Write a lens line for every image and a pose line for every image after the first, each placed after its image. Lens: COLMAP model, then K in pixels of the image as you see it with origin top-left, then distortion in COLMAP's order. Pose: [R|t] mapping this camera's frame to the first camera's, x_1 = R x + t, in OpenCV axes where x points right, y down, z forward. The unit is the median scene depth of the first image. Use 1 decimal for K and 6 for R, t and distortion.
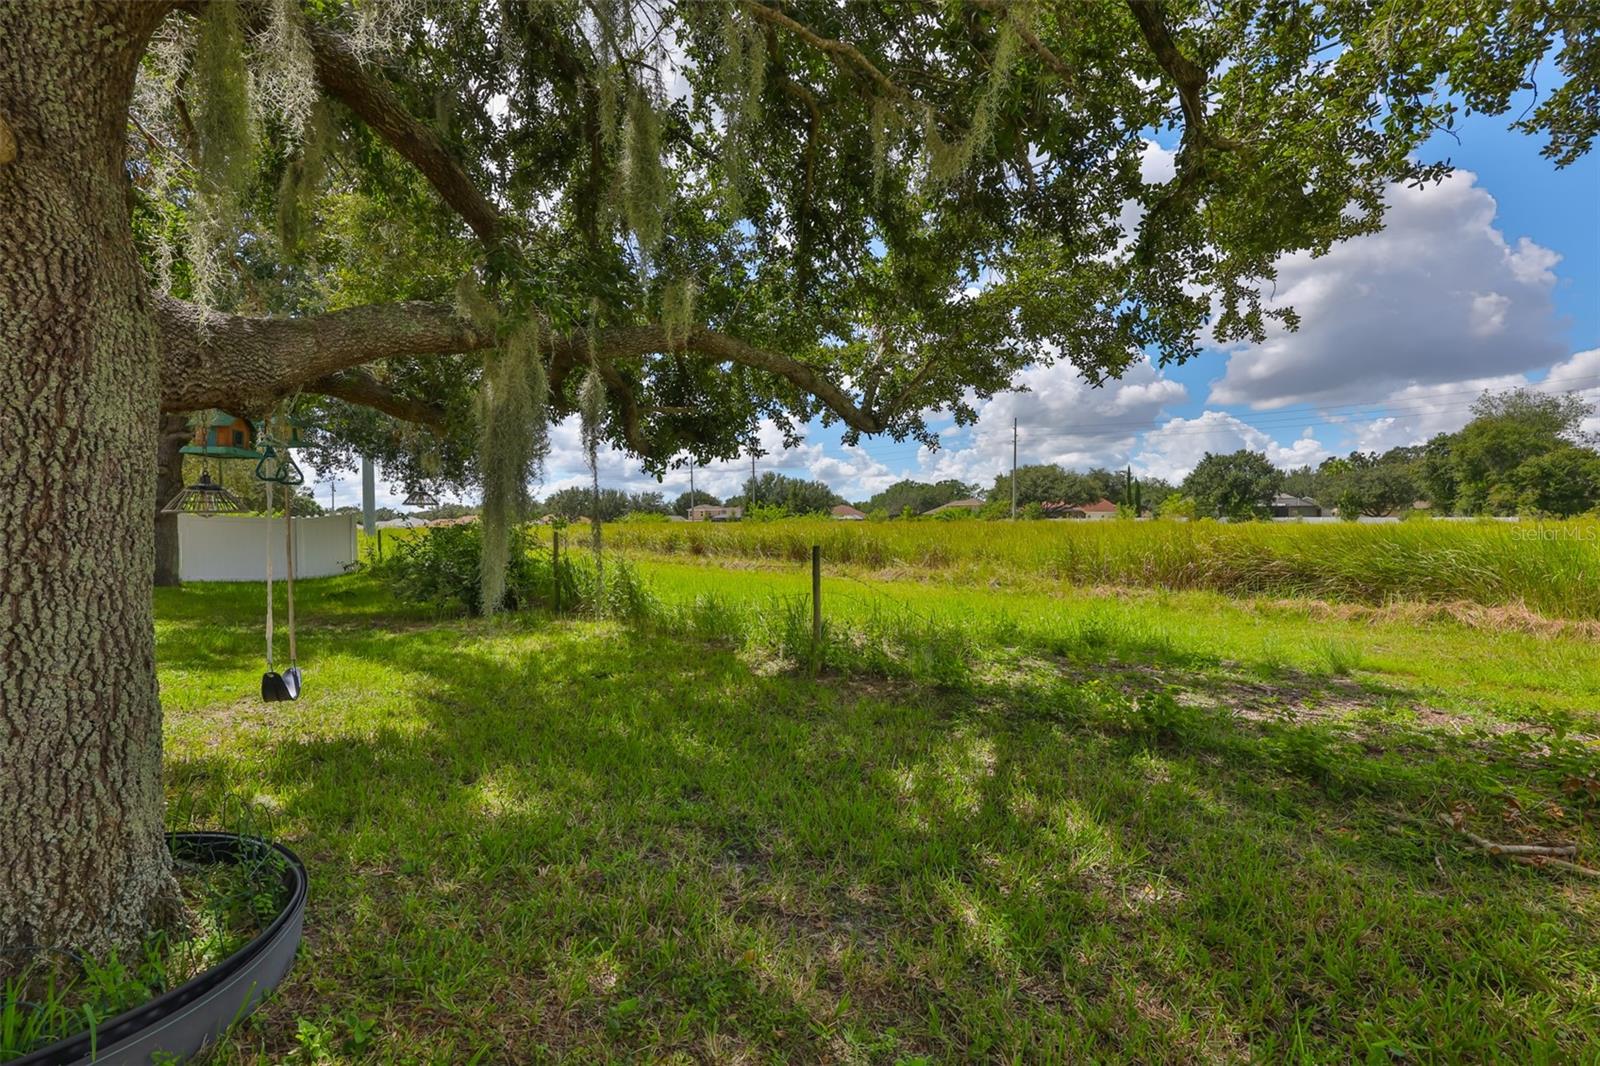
lens RADIAL K [[648.0, 0, 800.1], [0, 648.0, 534.0], [0, 0, 1]] dist [0.001810, 0.000437]
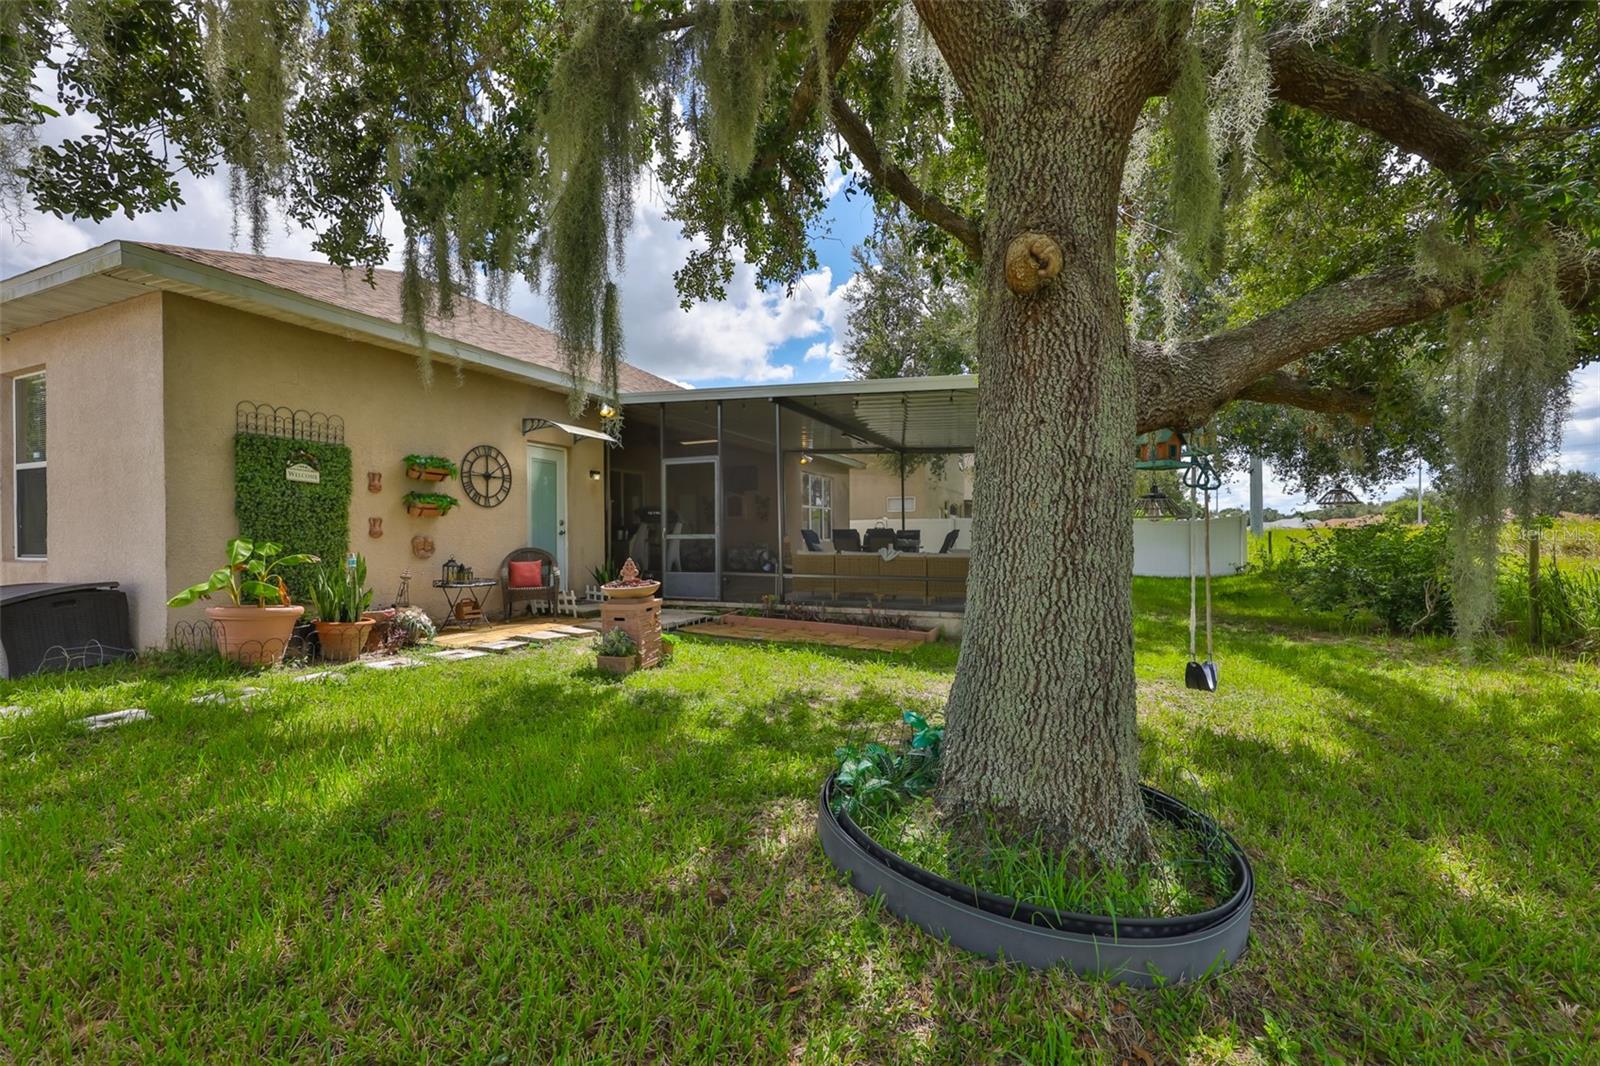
lens RADIAL K [[648.0, 0, 800.1], [0, 648.0, 534.0], [0, 0, 1]] dist [0.001810, 0.000437]
pose [[0.446429, 0.005987, -0.894799, -0.153931], [-0.004024, 0.999981, 0.004683, -0.006386], [0.894810, 0.001510, 0.446444, -0.095786]]
